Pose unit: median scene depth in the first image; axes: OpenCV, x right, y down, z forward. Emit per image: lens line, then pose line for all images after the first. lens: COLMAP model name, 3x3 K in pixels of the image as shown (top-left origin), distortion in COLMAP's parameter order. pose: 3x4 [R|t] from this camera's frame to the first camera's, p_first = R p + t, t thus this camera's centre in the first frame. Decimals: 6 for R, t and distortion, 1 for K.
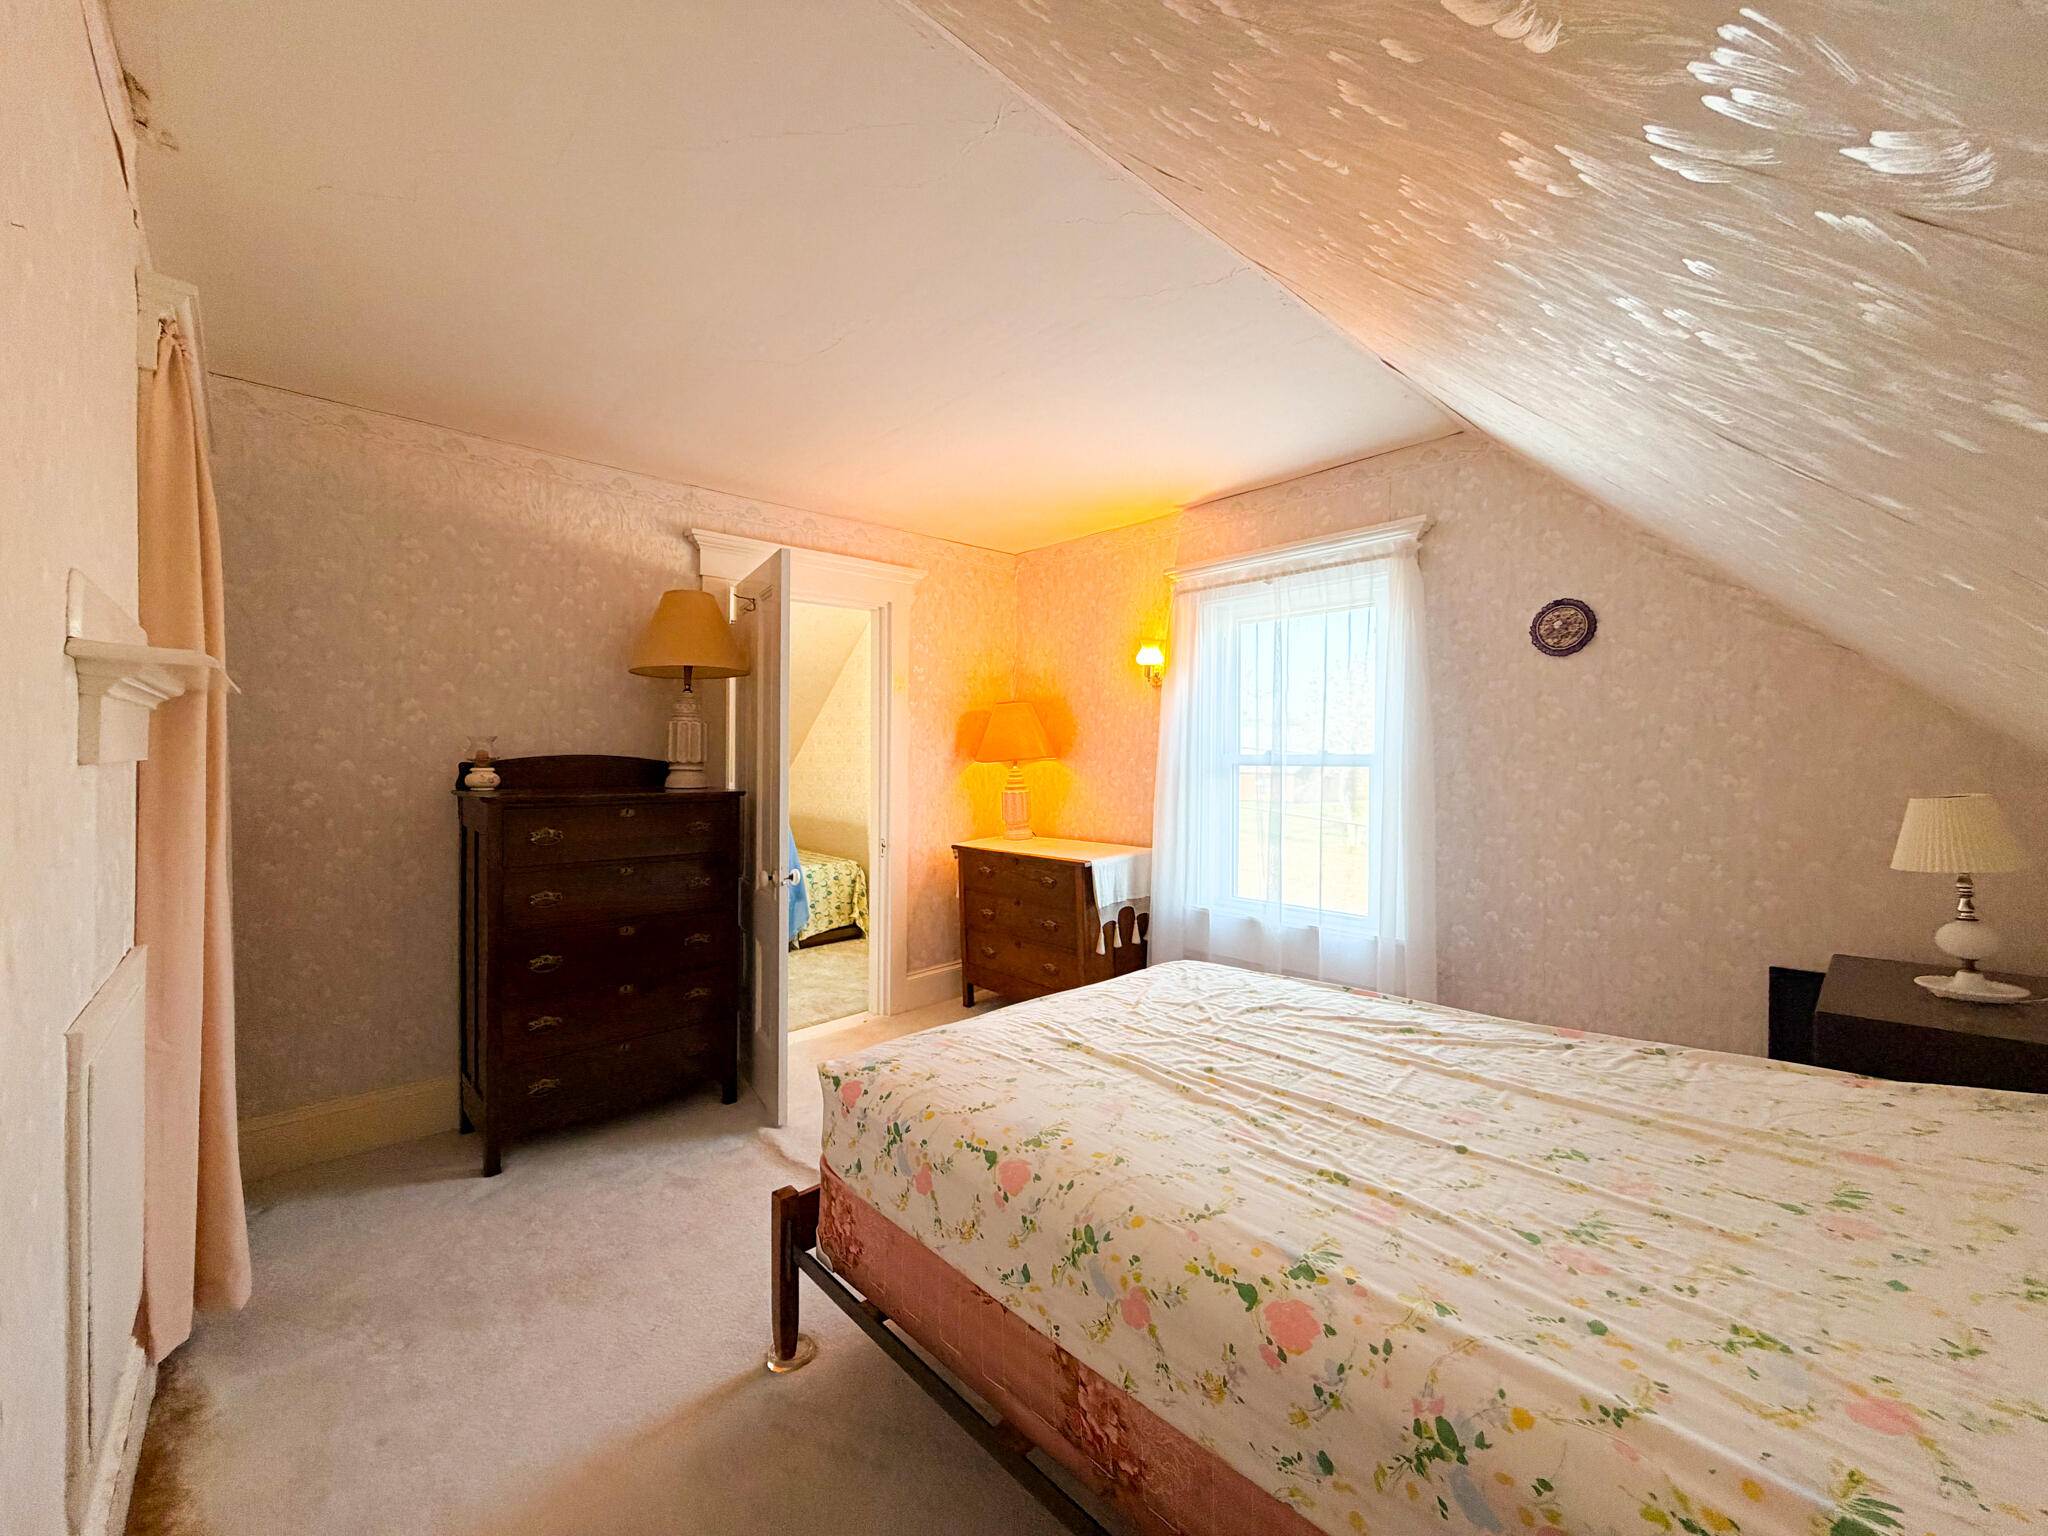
lens RADIAL K [[813.4, 0, 1021.4], [0, 813.4, 766.5], [0, 0, 1]] dist [-0.000370, -0.000125]
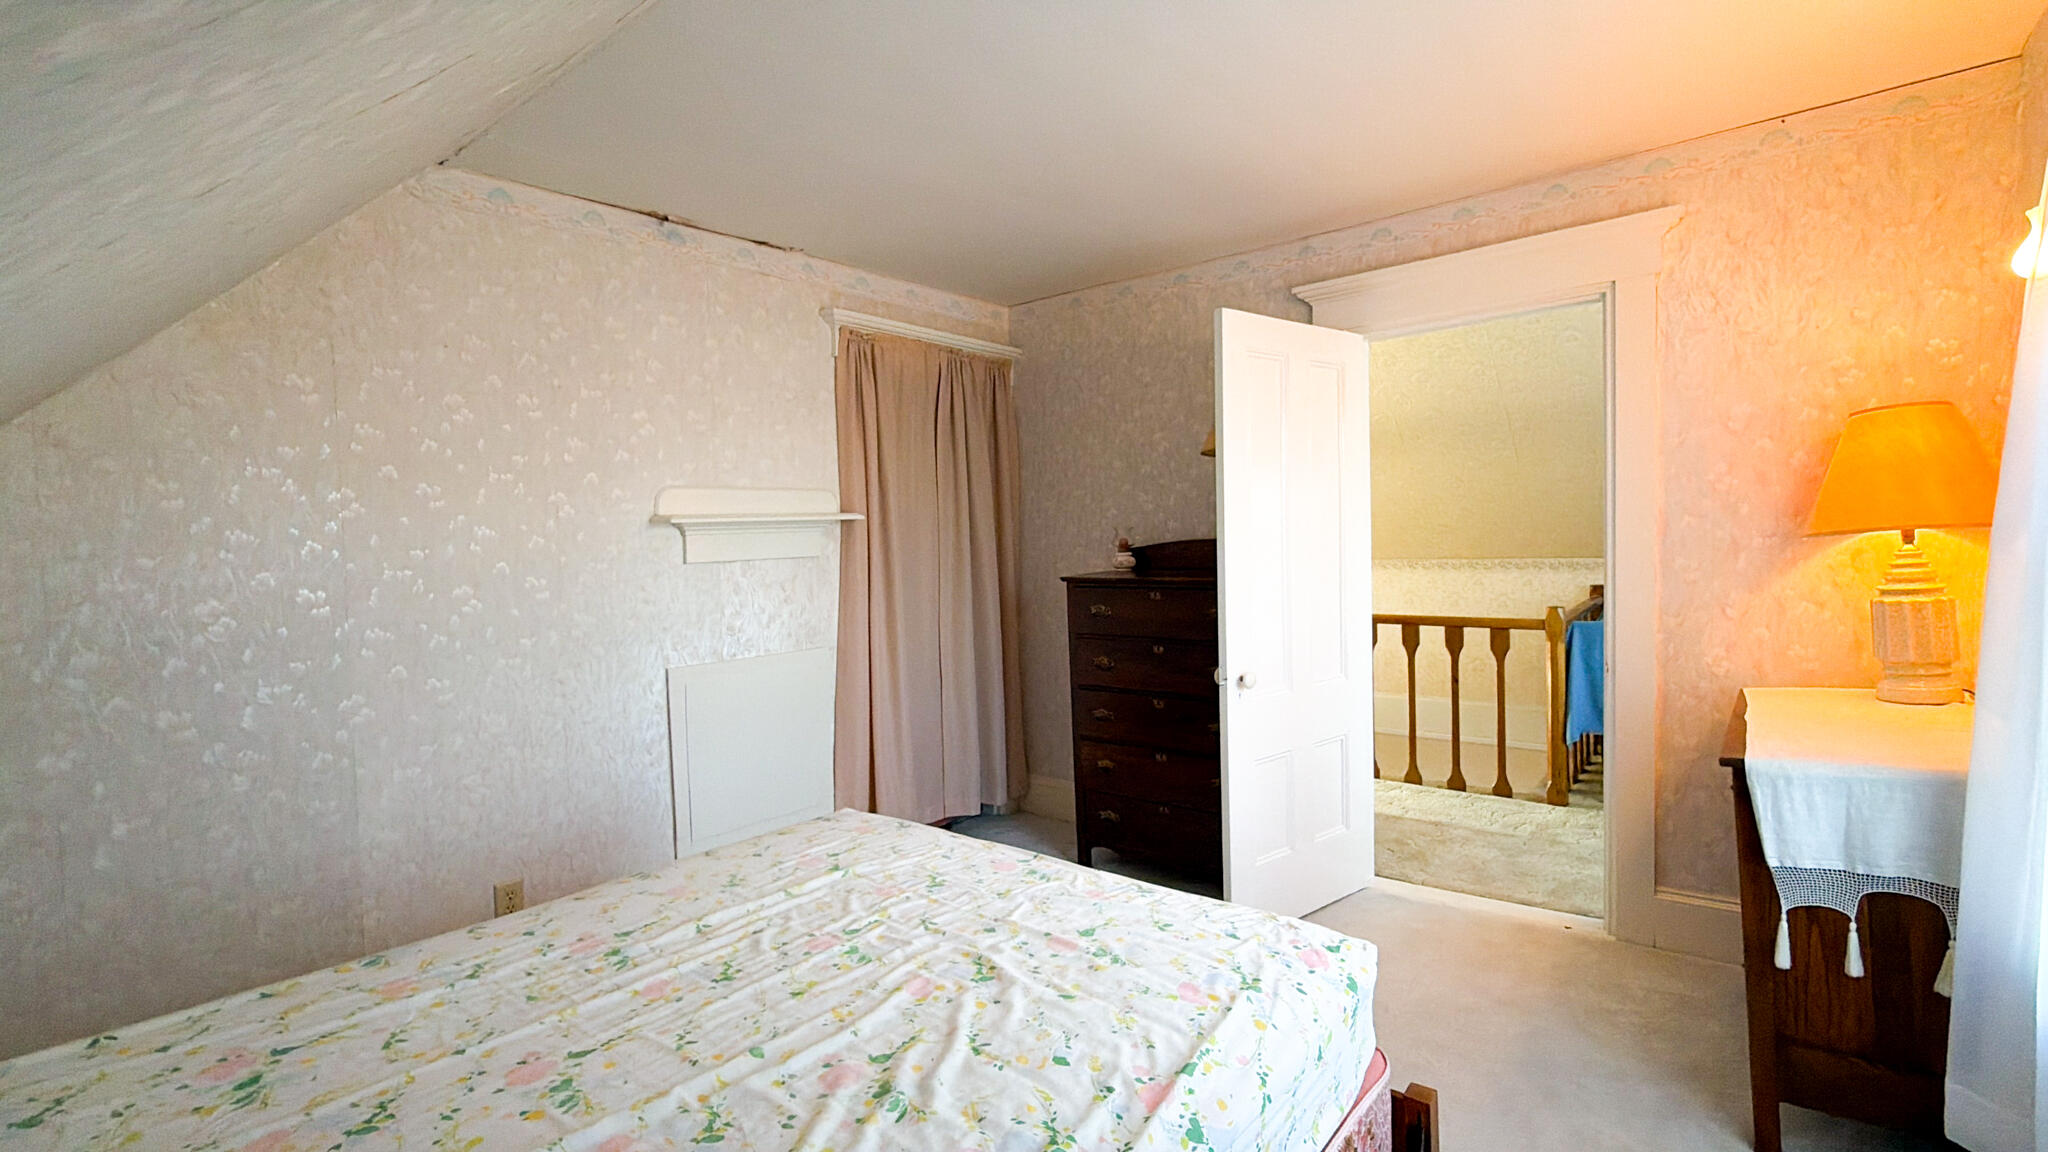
lens RADIAL K [[918.3, 0, 1024.0], [0, 918.3, 576.0], [0, 0, 1]] dist [0.000562, 0.000347]
pose [[0.130363, 0.038800, -0.990707, 0.697571], [0.020892, 0.998905, 0.041870, -0.023976], [0.991246, -0.026156, 0.129409, 0.664168]]
